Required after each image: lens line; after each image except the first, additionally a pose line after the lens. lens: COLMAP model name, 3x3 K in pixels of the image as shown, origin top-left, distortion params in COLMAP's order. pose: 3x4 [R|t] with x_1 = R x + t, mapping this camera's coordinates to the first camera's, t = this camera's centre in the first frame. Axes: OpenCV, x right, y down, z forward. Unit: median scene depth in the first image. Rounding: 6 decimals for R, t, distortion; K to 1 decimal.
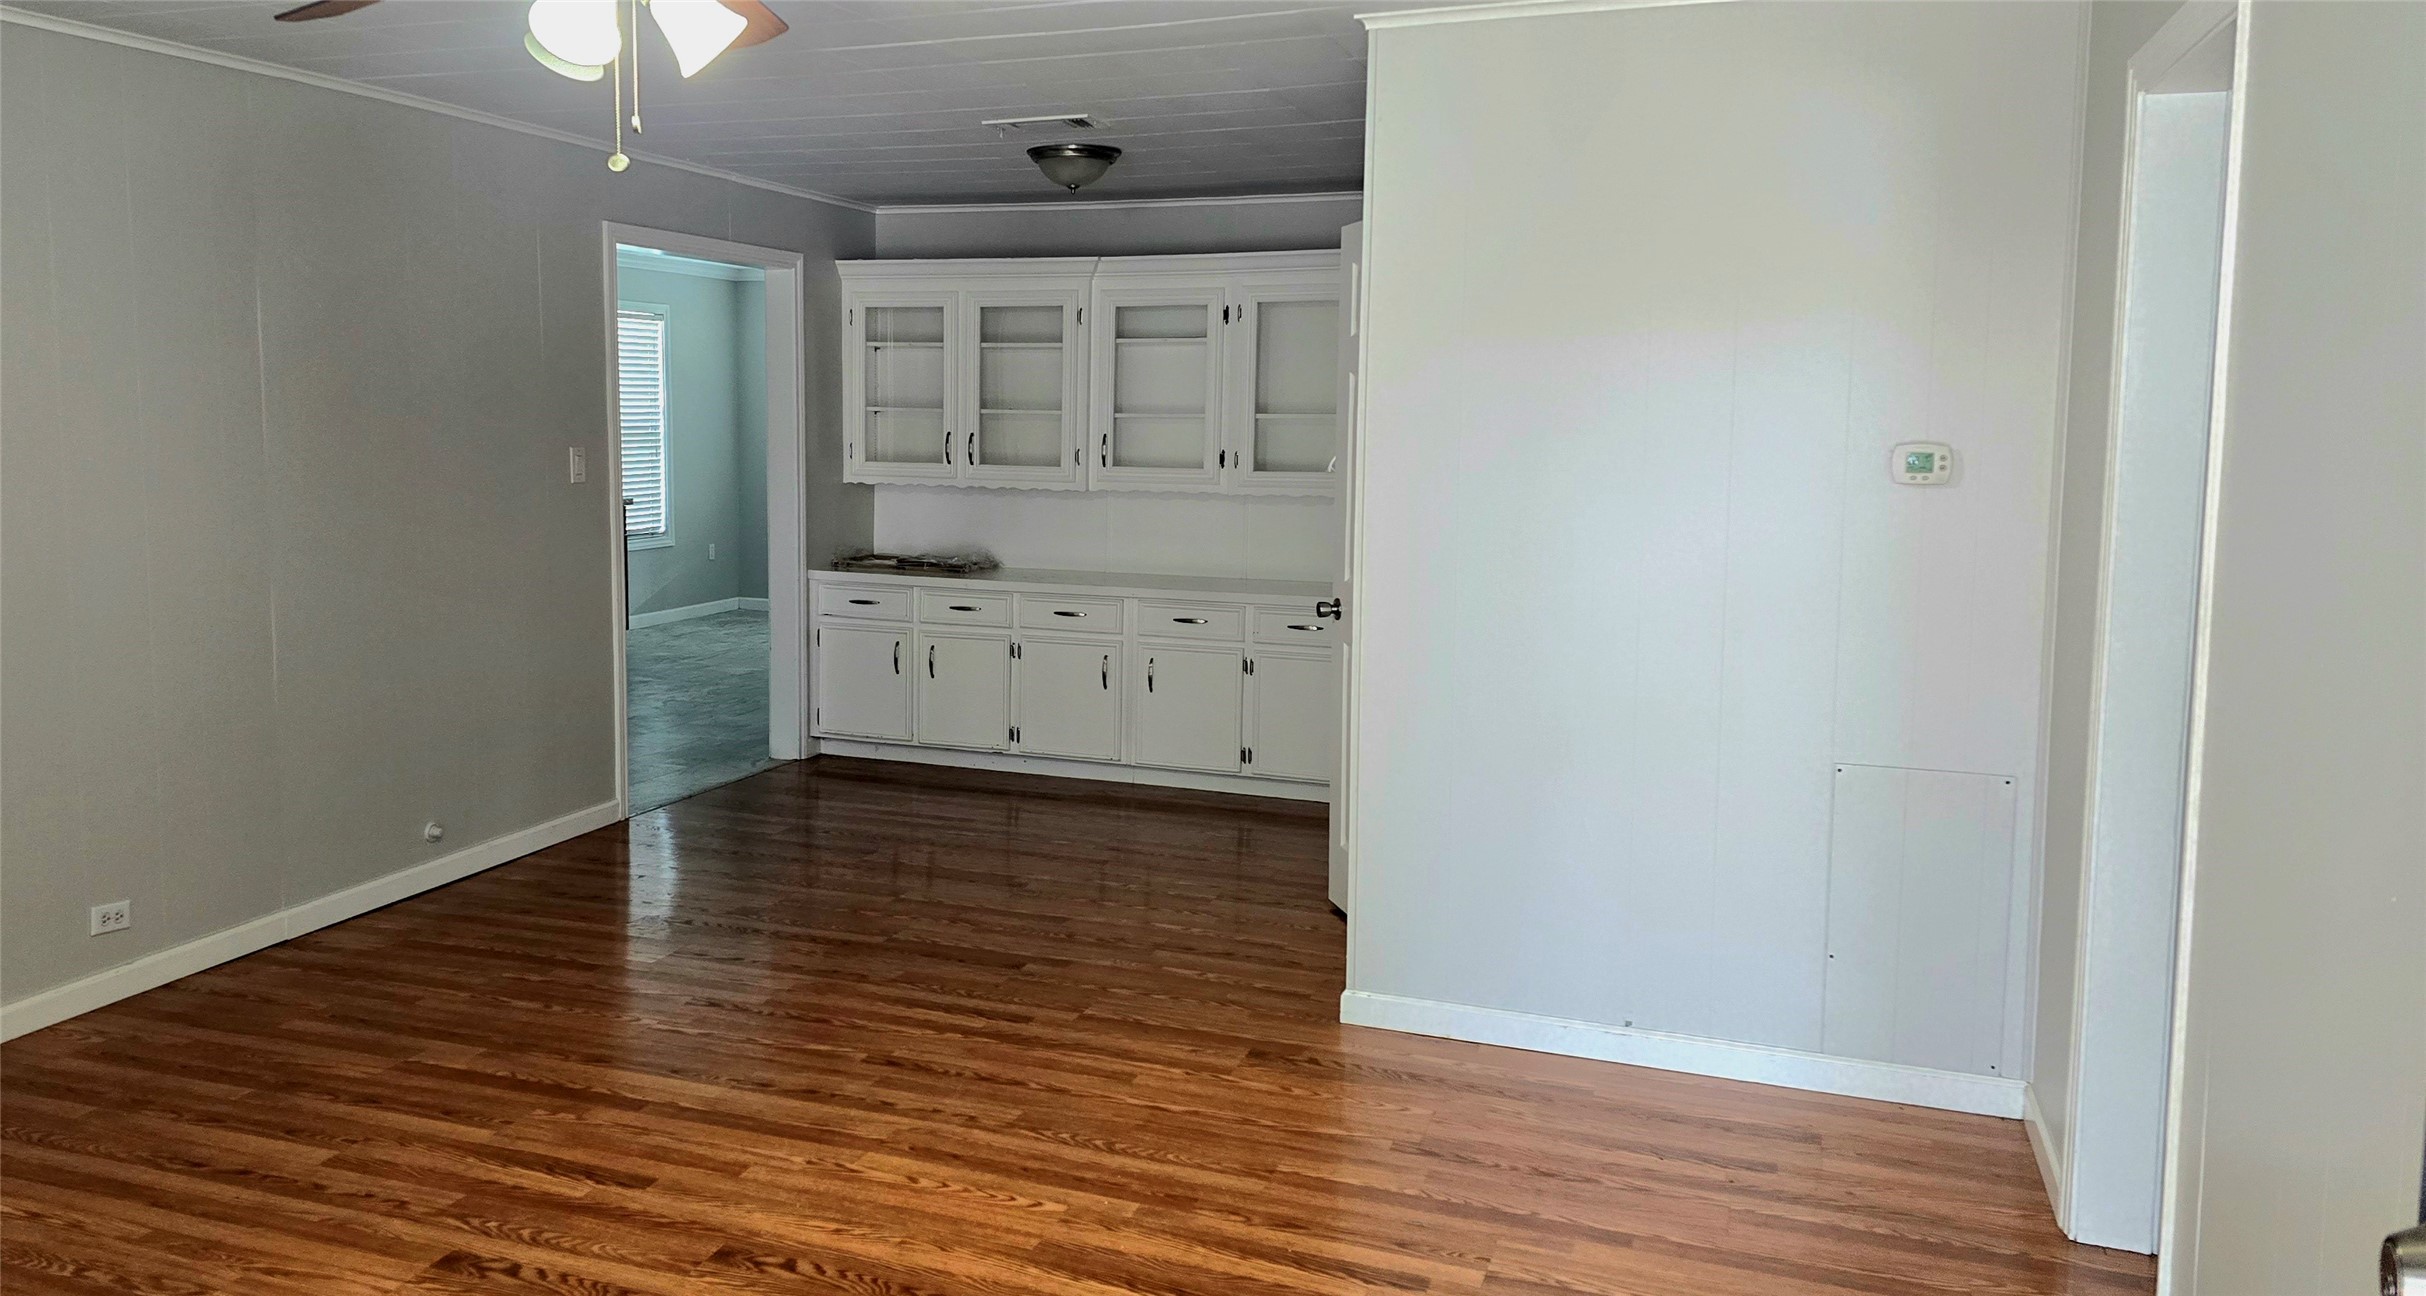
lens RADIAL K [[2048.5, 0, 1212.2], [0, 2048.5, 657.7], [0, 0, 1]] dist [0.015902, 0.001628]
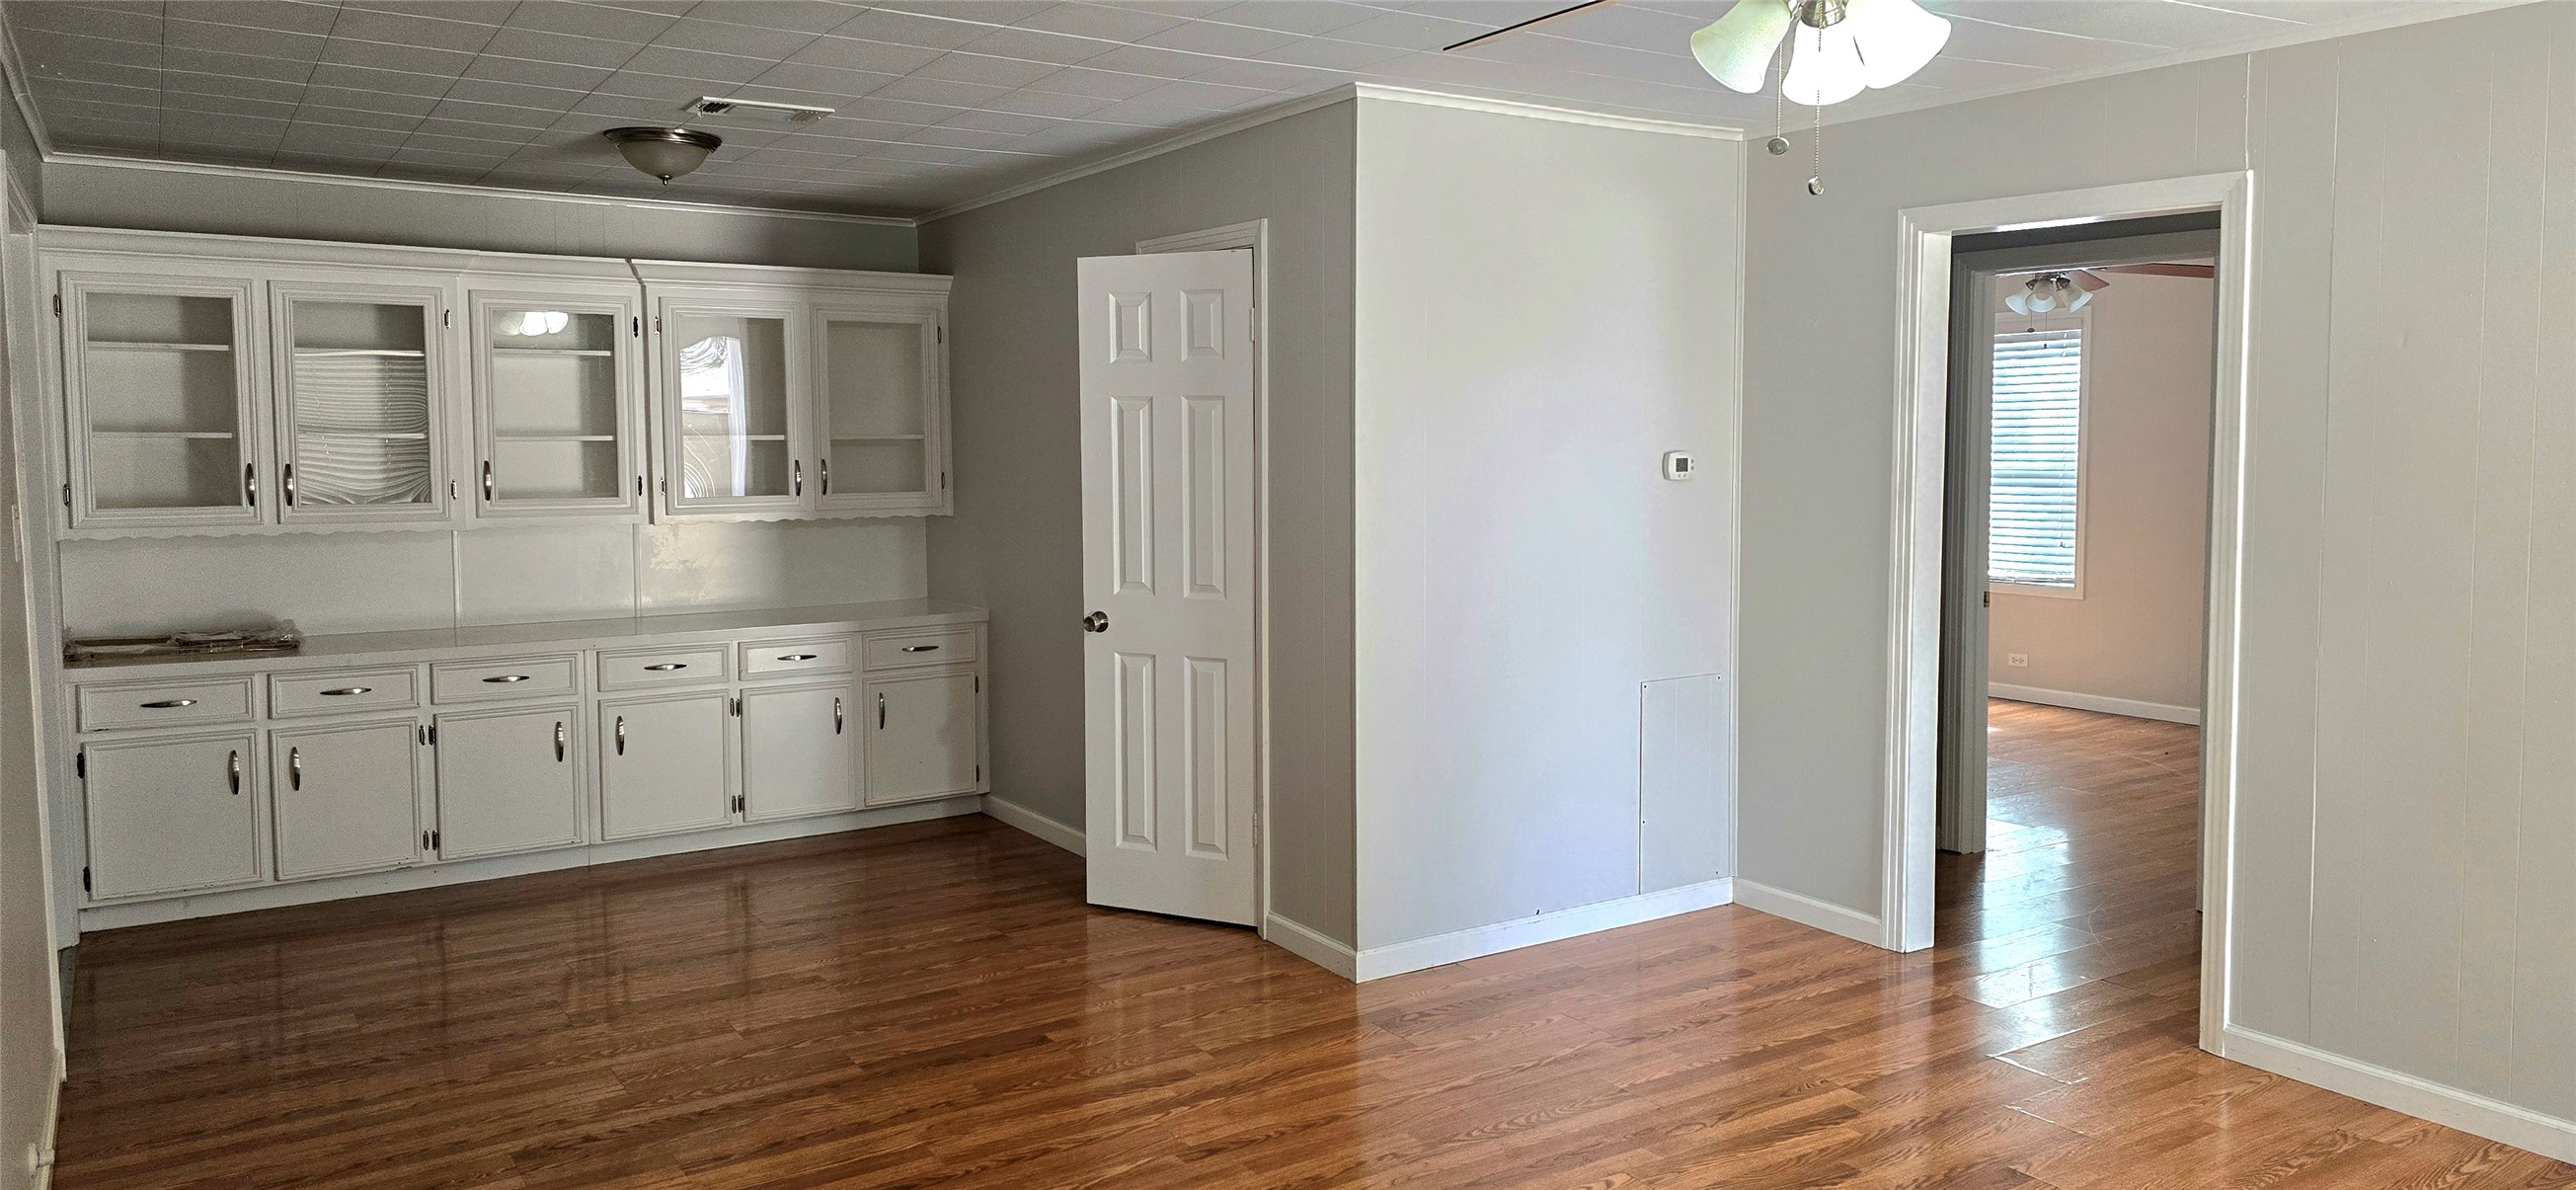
lens RADIAL K [[1752.1, 0, 1286.2], [0, 1752.1, 575.5], [0, 0, 1]] dist [0.061103, -0.002723]
pose [[0.526455, -0.076794, 0.846728, -0.735554], [0.107416, 0.993940, 0.023360, -0.066472], [-0.843390, 0.078654, 0.531514, 0.505768]]
